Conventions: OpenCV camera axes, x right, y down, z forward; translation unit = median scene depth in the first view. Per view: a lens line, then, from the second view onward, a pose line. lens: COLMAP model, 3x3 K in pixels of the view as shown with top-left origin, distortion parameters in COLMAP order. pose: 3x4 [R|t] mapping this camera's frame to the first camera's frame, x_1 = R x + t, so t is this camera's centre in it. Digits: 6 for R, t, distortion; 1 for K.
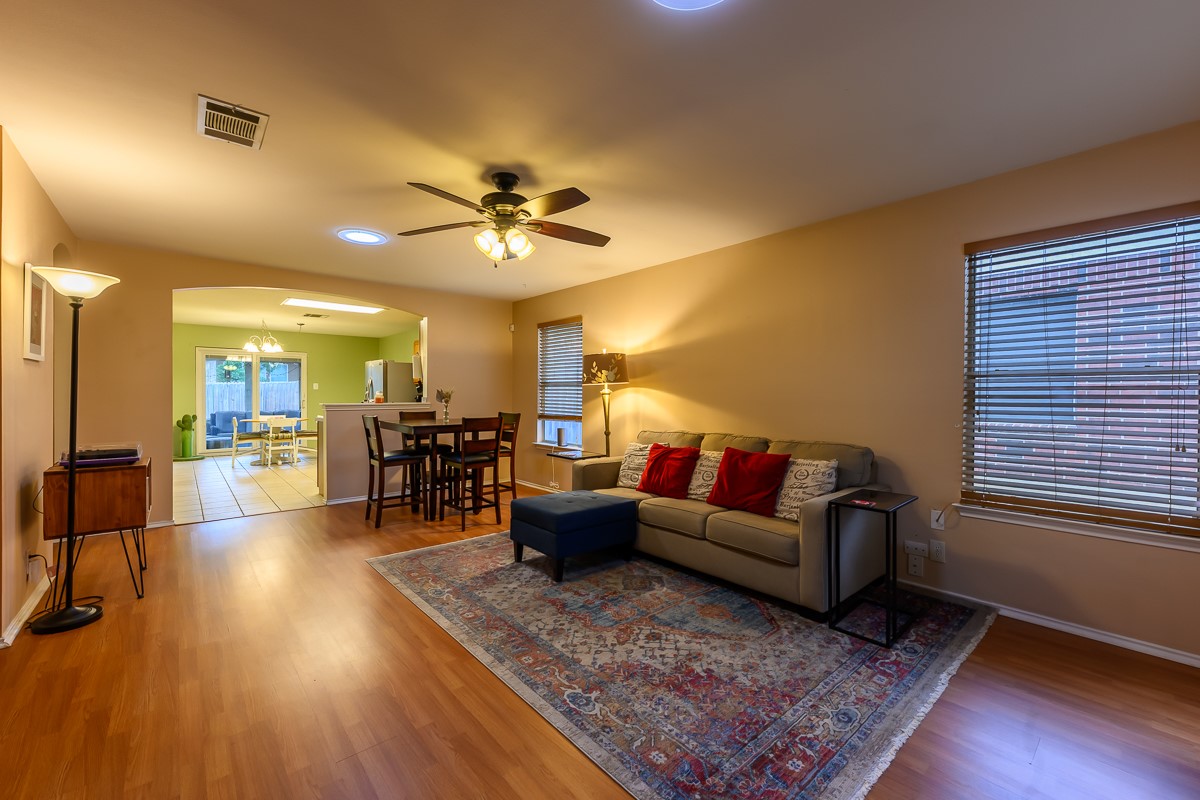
lens RADIAL K [[482.5, 0, 590.9], [0, 482.5, 398.7], [0, 0, 1]] dist [-0.001141, -0.000269]
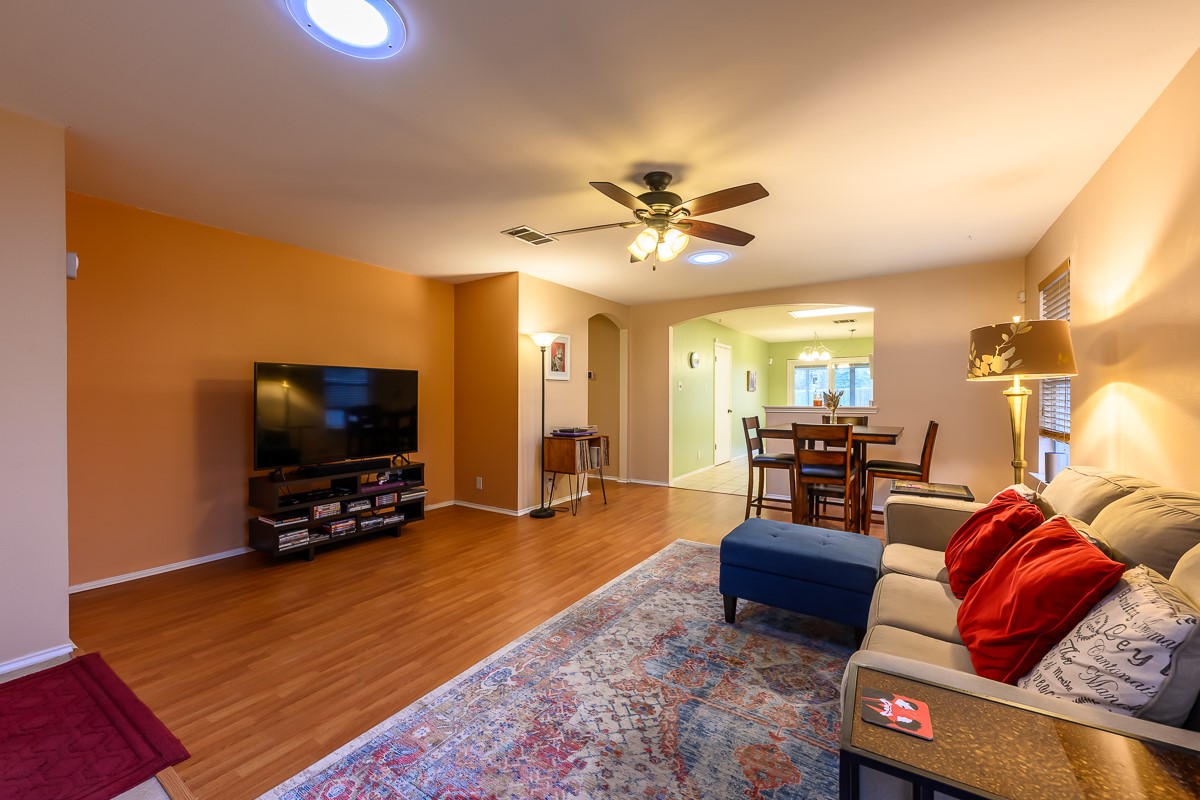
lens RADIAL K [[473.7, 0, 598.2], [0, 473.7, 398.1], [0, 0, 1]] dist [0.000277, -0.000083]
pose [[0.276451, -0.000836, -0.961028, 0.717570], [-0.008077, 0.999962, -0.003193, -0.000873], [0.960994, 0.008645, 0.276433, 0.612564]]
